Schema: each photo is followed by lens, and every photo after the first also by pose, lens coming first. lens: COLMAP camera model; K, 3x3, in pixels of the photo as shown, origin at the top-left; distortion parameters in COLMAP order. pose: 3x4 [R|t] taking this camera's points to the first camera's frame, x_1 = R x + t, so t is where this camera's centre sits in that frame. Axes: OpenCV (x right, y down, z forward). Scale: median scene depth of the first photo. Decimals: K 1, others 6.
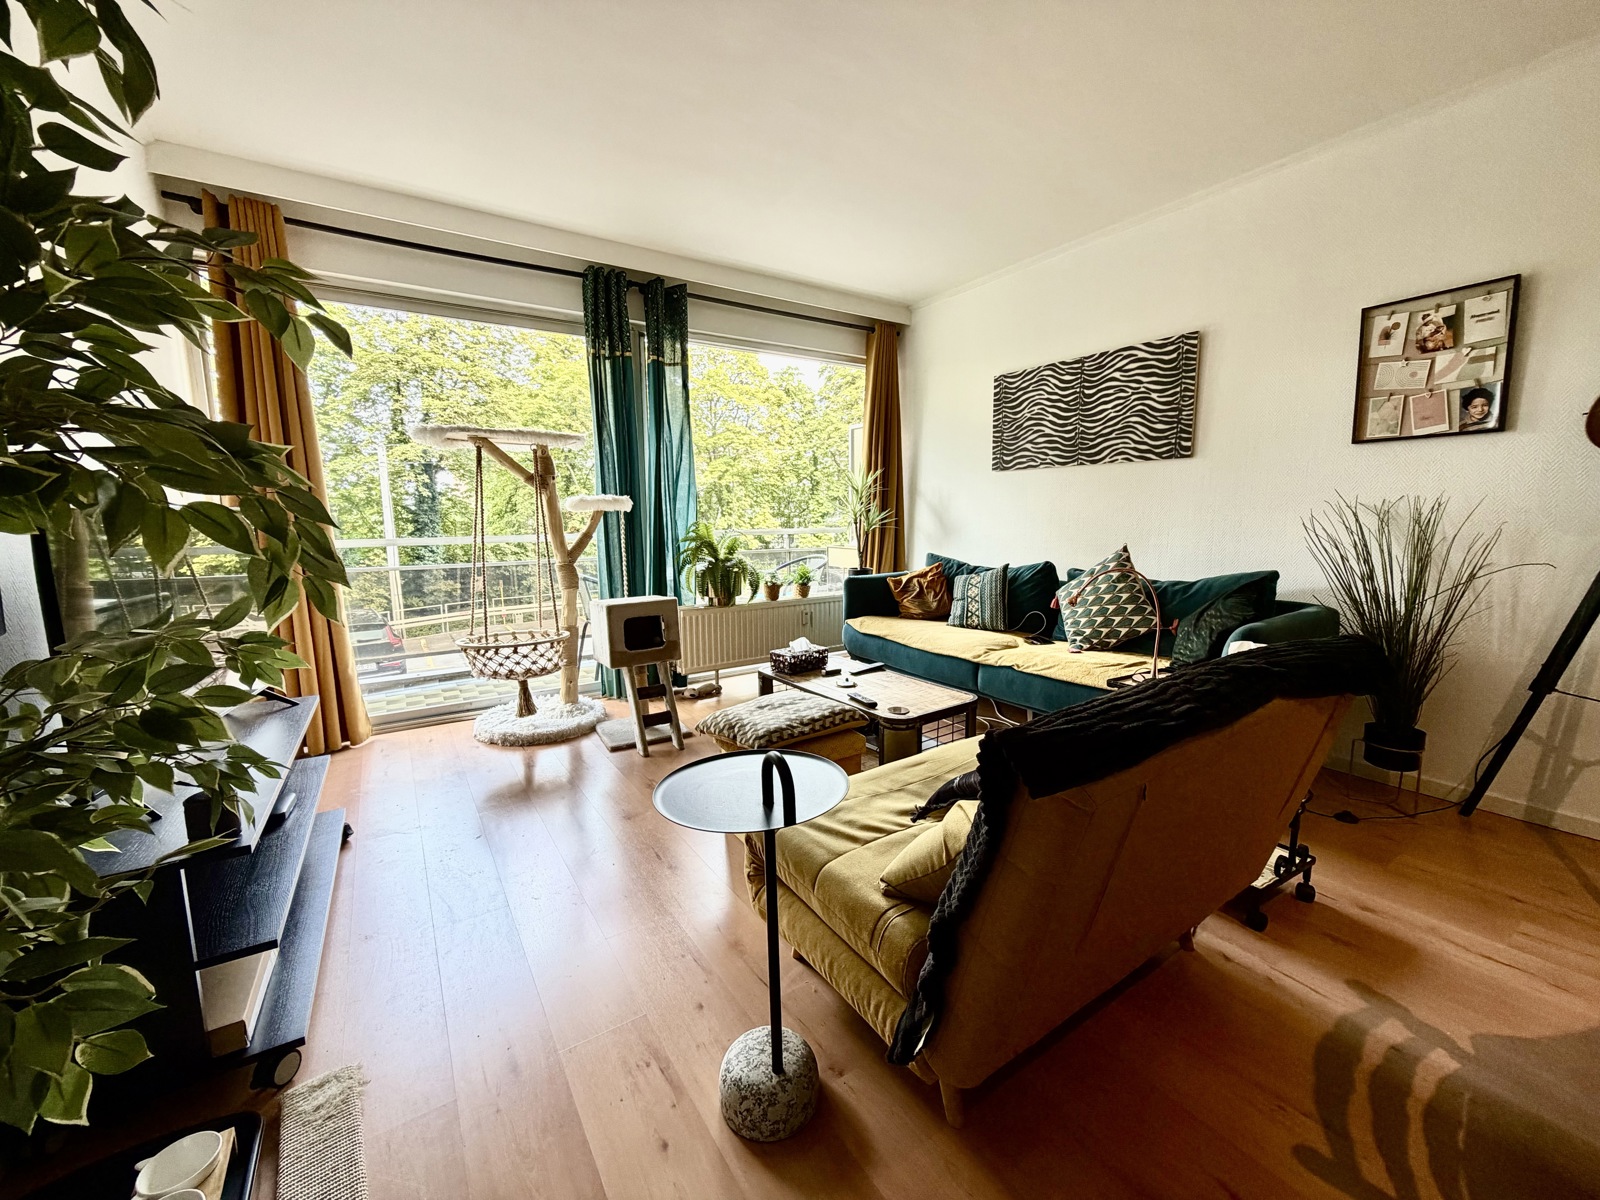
lens RADIAL K [[639.5, 0, 804.0], [0, 639.5, 597.6], [0, 0, 1]] dist [-0.000739, -0.000985]
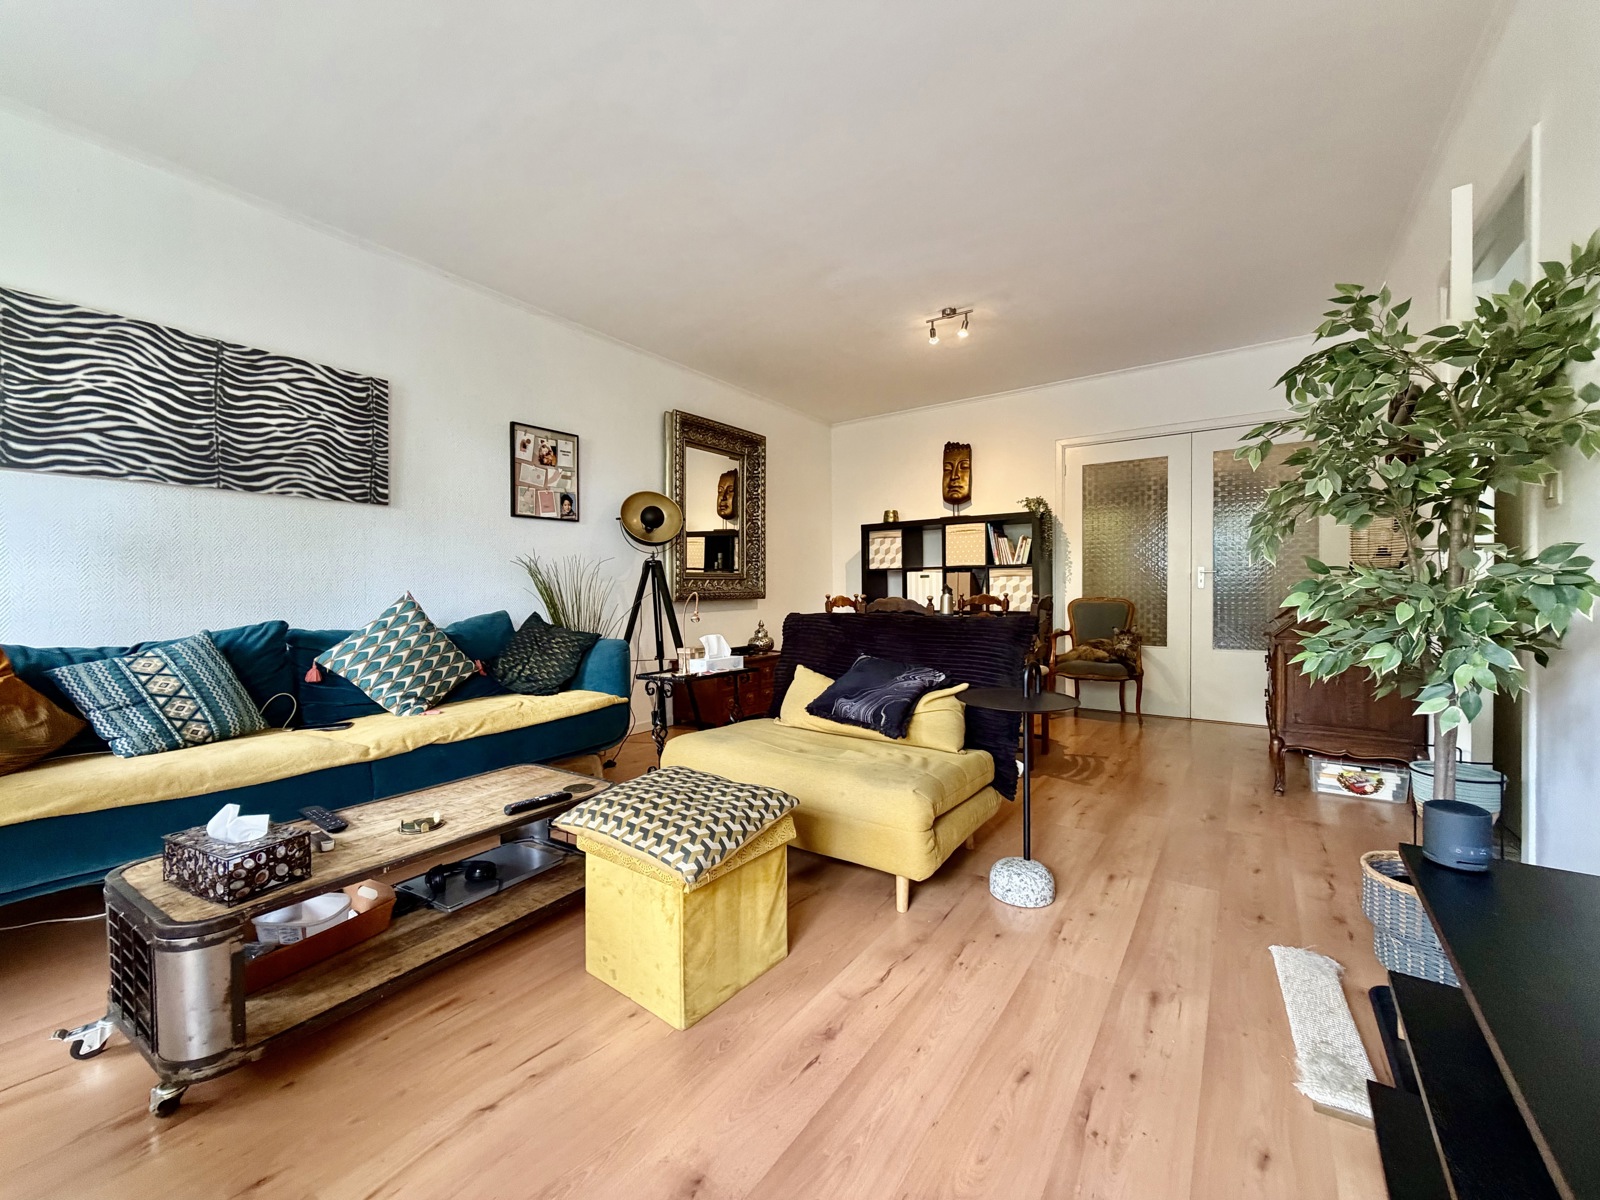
lens RADIAL K [[639.5, 0, 802.5], [0, 639.5, 602.3], [0, 0, 1]] dist [-0.000739, -0.000985]
pose [[-0.369930, 0.000437, 0.929060, -0.557046], [0.135338, 0.989358, 0.053423, -0.041522], [-0.919149, 0.145500, -0.366052, 0.830752]]
